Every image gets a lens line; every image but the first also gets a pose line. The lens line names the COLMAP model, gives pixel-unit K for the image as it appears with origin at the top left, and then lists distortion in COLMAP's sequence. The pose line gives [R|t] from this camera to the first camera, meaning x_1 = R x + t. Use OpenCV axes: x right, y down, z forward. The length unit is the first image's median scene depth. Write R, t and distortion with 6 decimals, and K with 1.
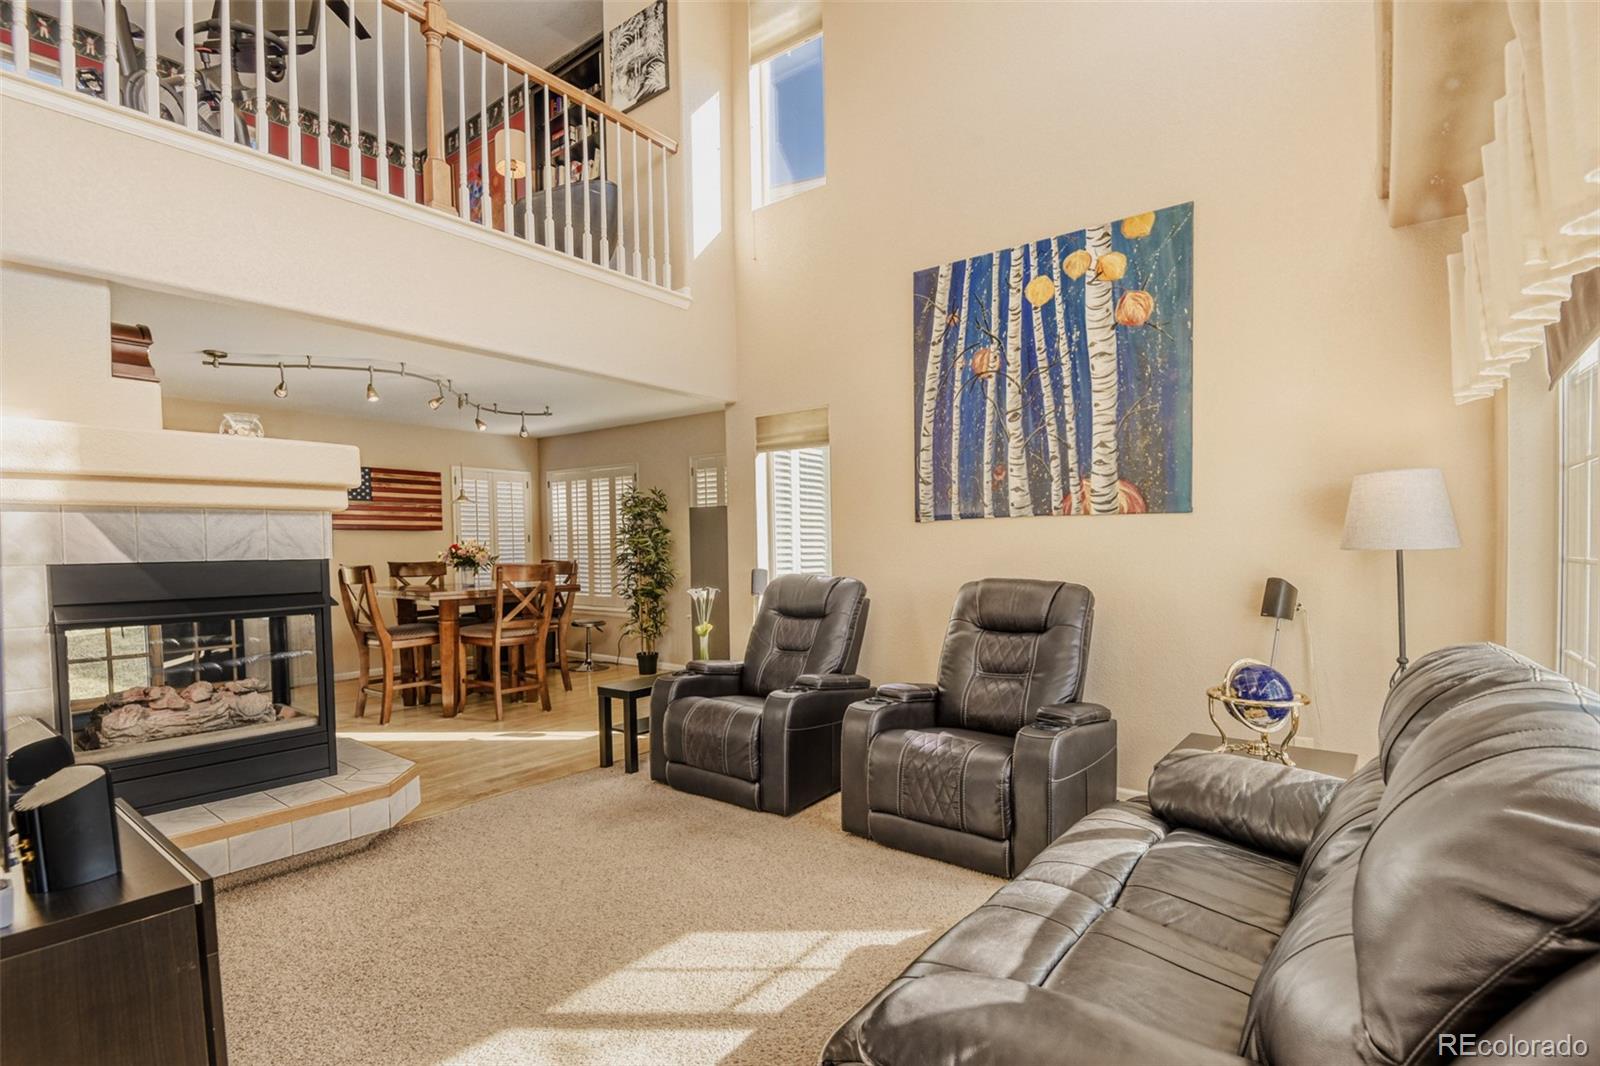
lens RADIAL K [[758.5, 0, 799.5], [0, 758.5, 546.6], [0, 0, 1]] dist [-0.012201, -0.007176]
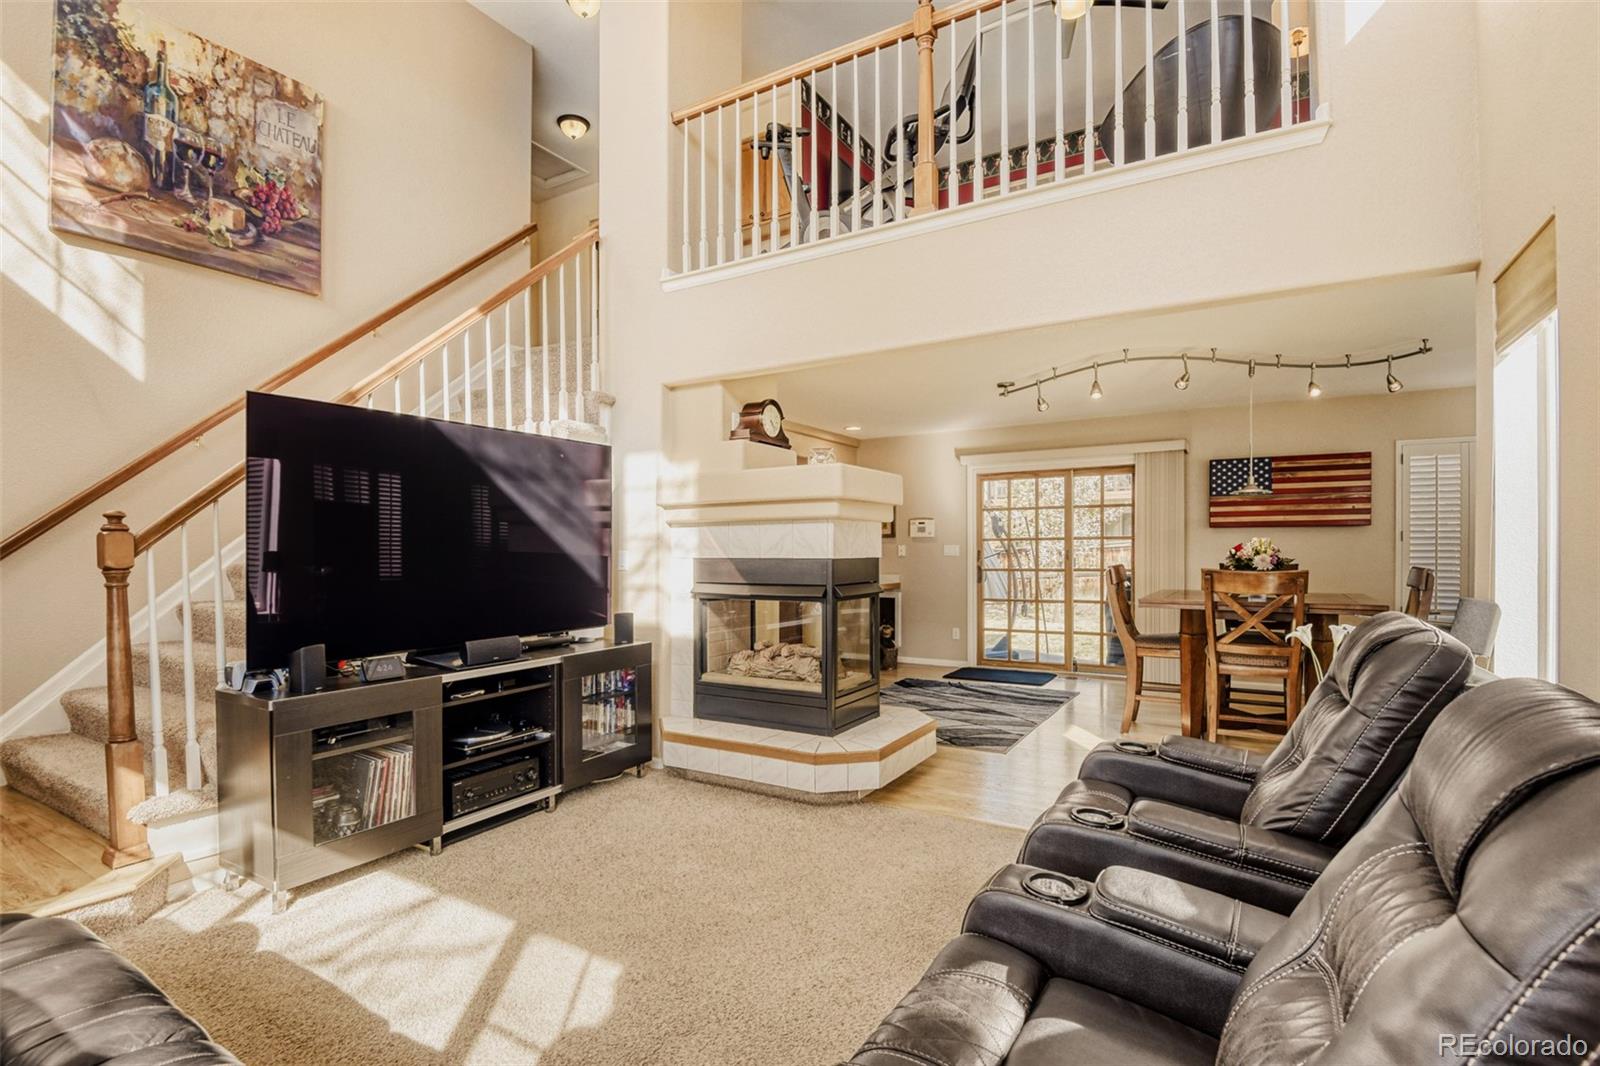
lens RADIAL K [[758.5, 0, 799.3], [0, 758.5, 535.6], [0, 0, 1]] dist [-0.012201, -0.007176]
pose [[0.109253, -0.006432, -0.993993, 0.382687], [-0.001914, 0.999976, -0.006681, -0.007710], [0.994012, 0.002632, 0.109238, 0.536918]]
